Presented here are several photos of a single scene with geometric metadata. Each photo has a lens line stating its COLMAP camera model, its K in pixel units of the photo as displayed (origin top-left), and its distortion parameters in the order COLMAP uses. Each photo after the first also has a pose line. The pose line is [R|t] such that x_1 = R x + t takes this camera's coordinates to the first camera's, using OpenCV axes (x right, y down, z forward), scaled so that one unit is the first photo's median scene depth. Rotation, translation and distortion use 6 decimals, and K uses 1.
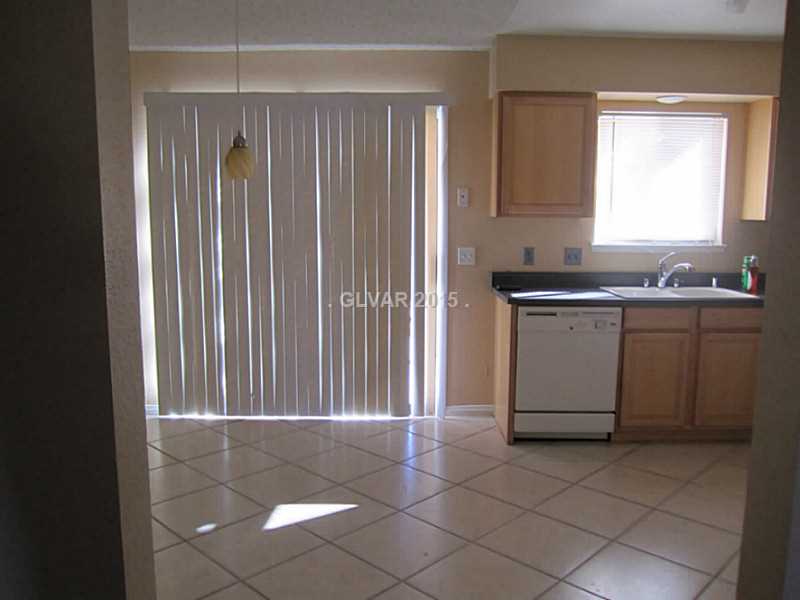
lens RADIAL K [[642.3, 0, 400.0], [0, 642.3, 300.0], [0, 0, 1]] dist [-0.063101, -0.000939]
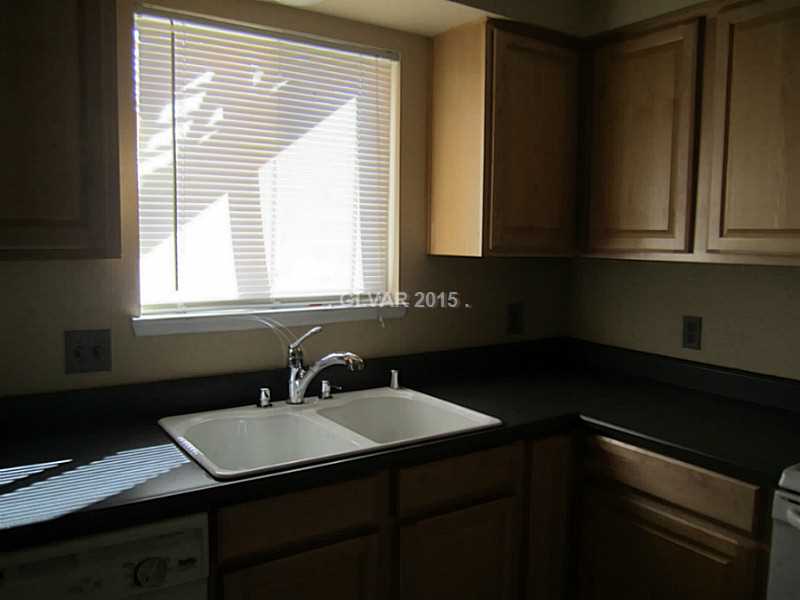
lens RADIAL K [[642.3, 0, 400.0], [0, 642.3, 300.0], [0, 0, 1]] dist [-0.063101, -0.000939]
pose [[0.830431, -0.048870, 0.554973, 0.219685], [0.070154, 0.997389, -0.017145, -0.082011], [-0.552686, 0.053171, 0.831691, 0.570617]]
